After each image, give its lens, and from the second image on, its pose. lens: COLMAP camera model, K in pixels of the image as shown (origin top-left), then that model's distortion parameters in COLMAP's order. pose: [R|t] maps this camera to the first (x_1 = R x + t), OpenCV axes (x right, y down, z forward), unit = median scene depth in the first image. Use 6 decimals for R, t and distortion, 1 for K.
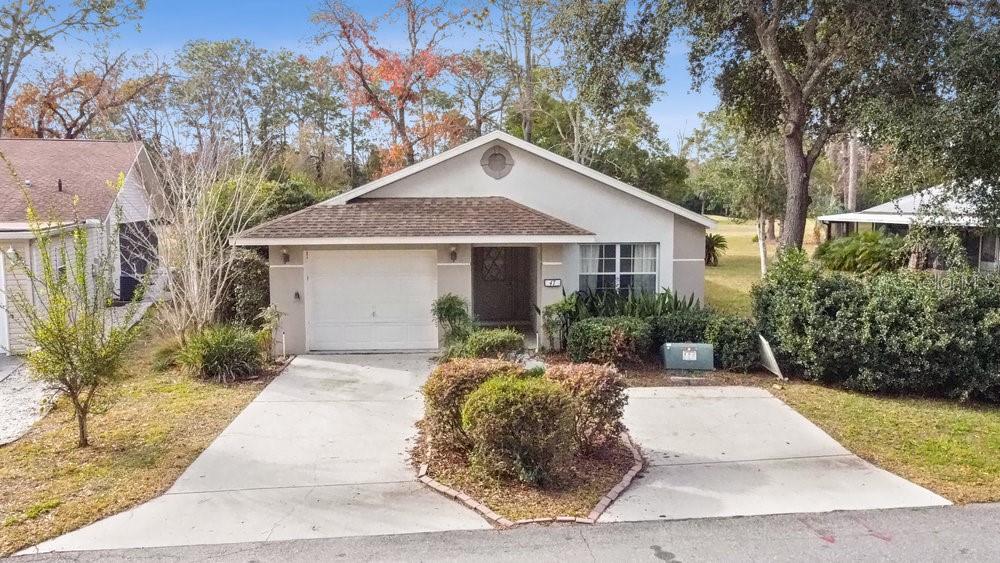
lens RADIAL K [[754.4, 0, 500.0], [0, 754.4, 281.5], [0, 0, 1]] dist [-0.018764, -0.004379]
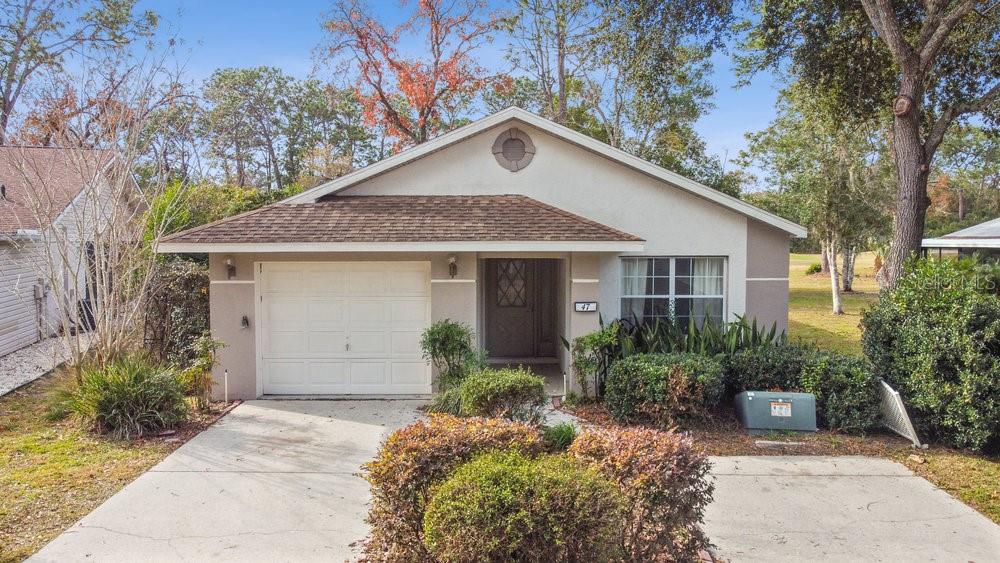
lens RADIAL K [[765.9, 0, 506.0], [0, 765.9, 296.8], [0, 0, 1]] dist [-0.007096, -0.005558]
pose [[0.999349, 0.007295, -0.035319, 0.017613], [-0.008275, 0.999583, -0.027660, 0.013256], [0.035103, 0.027934, 0.998993, 0.243080]]
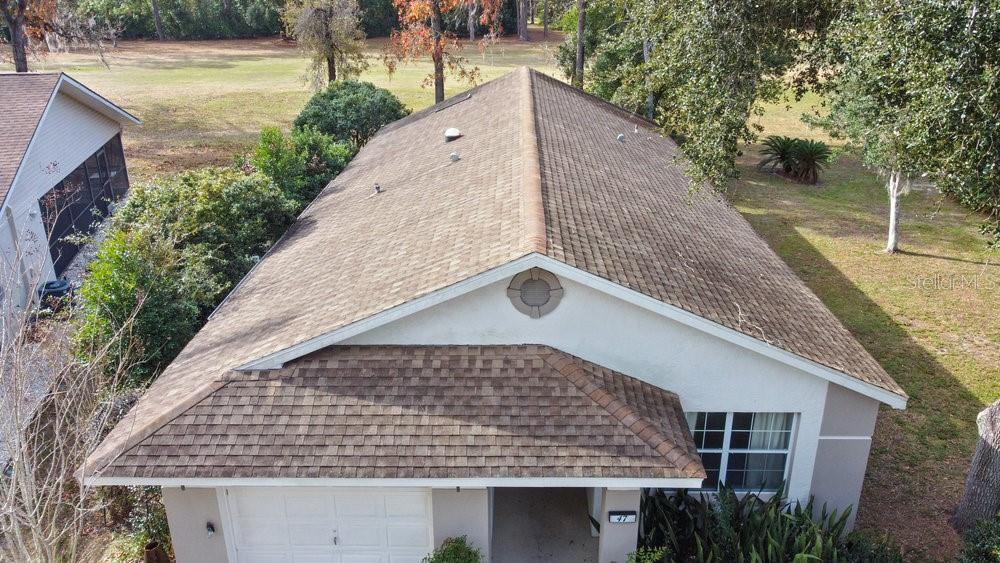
lens RADIAL K [[754.4, 0, 500.0], [0, 754.4, 281.5], [0, 0, 1]] dist [-0.018764, -0.004379]
pose [[0.998203, 0.022183, -0.055674, 0.001164], [-0.005571, 0.959297, 0.282343, -0.350477], [0.059672, -0.281525, 0.957697, 0.469755]]
